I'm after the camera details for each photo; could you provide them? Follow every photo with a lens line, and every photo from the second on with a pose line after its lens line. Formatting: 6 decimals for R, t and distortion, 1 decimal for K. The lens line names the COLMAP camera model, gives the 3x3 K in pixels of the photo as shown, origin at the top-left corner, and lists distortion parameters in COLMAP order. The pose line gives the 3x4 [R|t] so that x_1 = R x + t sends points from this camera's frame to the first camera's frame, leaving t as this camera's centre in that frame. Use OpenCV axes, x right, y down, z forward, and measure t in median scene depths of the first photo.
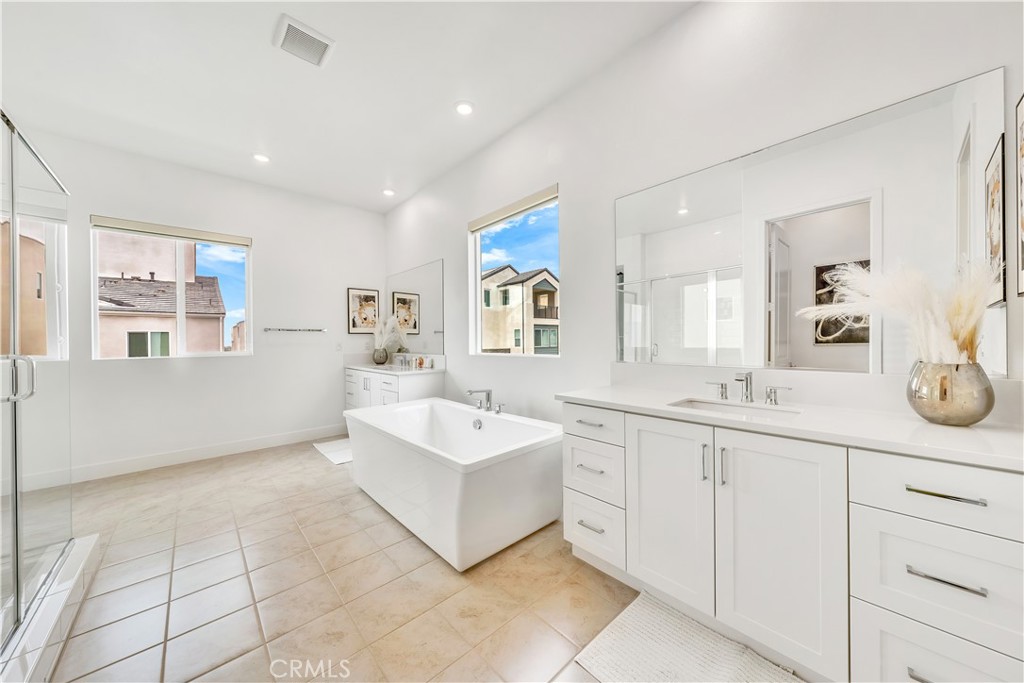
lens RADIAL K [[358.3, 0, 520.4], [0, 358.3, 345.2], [0, 0, 1]] dist [-0.004990, -0.000196]
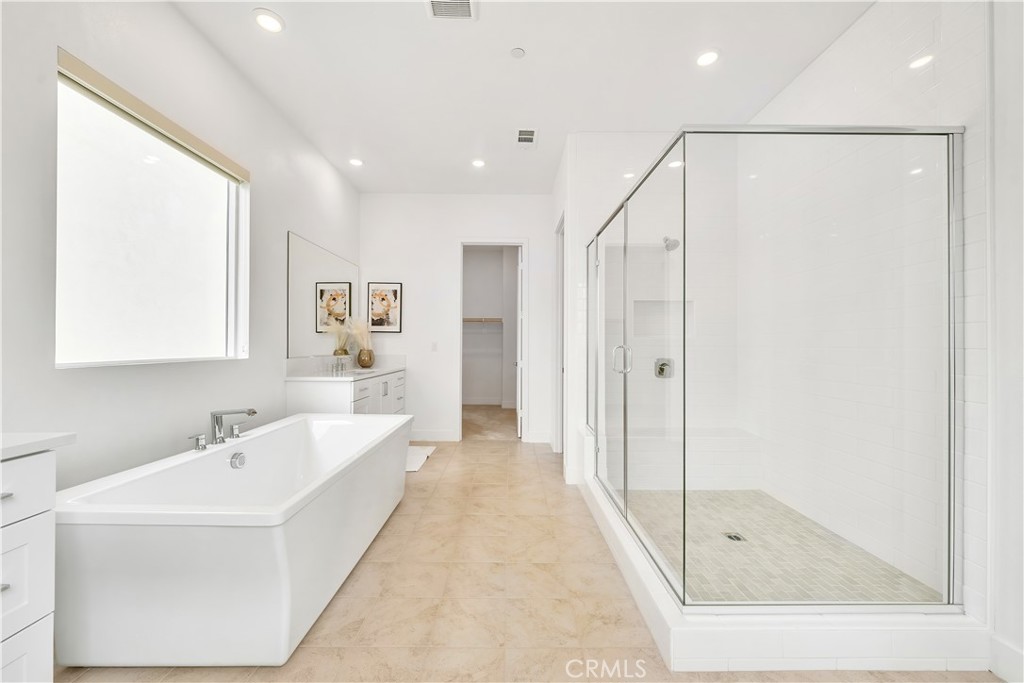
lens RADIAL K [[361.2, 0, 518.2], [0, 361.2, 342.4], [0, 0, 1]] dist [-0.000266, 0.000010]
pose [[-0.744247, 0.002510, 0.667899, -0.617339], [0.003519, 0.999994, 0.000163, -0.002621], [-0.667895, 0.002472, -0.744252, 0.725782]]
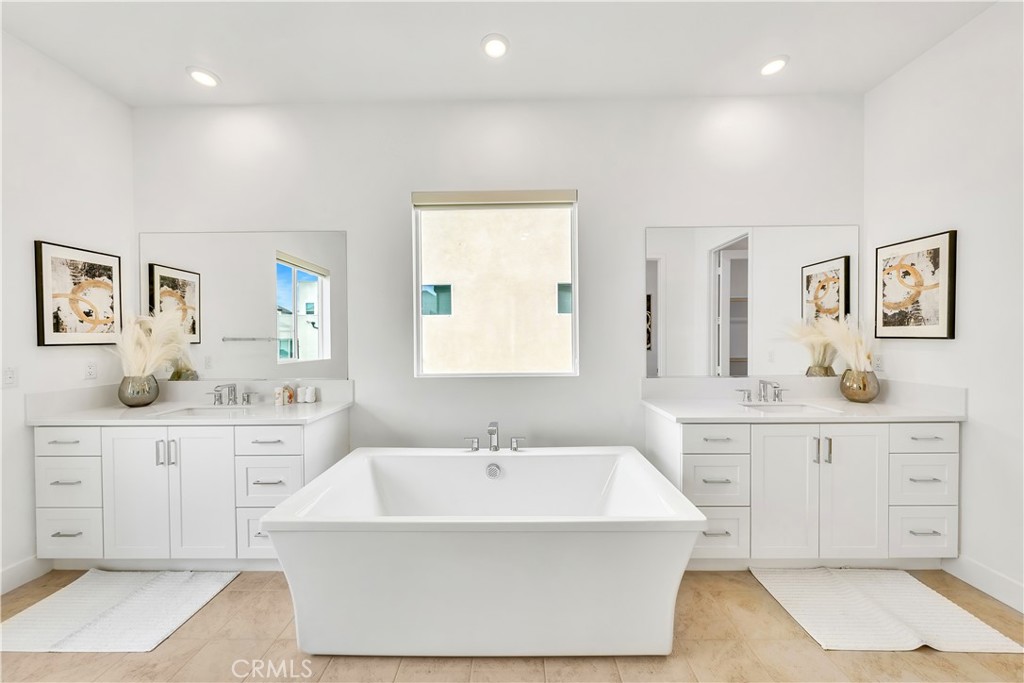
lens RADIAL K [[358.3, 0, 504.8], [0, 358.3, 340.2], [0, 0, 1]] dist [-0.004990, -0.000196]
pose [[0.674813, -0.004711, 0.737974, -0.416257], [0.008307, 0.999965, -0.001212, -0.034718], [-0.737942, 0.006948, 0.674829, 0.295633]]
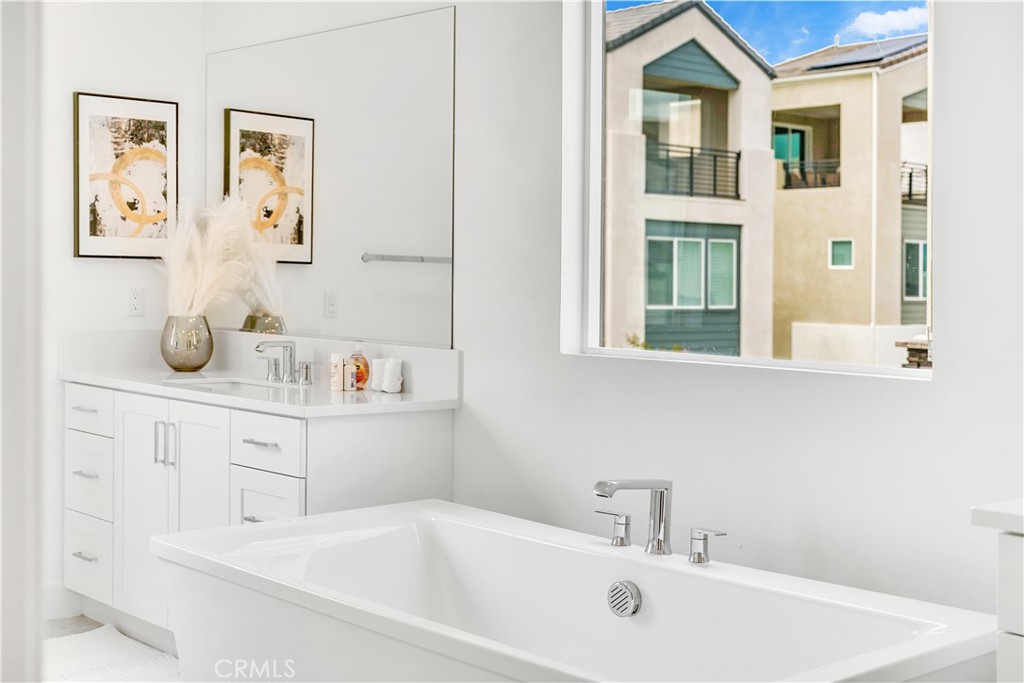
lens RADIAL K [[1453.5, 0, 503.4], [0, 1453.5, 331.9], [0, 0, 1]] dist [0.003297, 0.000000]
pose [[0.999457, 0.027765, -0.017728, -0.128965], [-0.027227, 0.999182, 0.029893, -0.018047], [0.018543, -0.029394, 0.999396, -0.112901]]
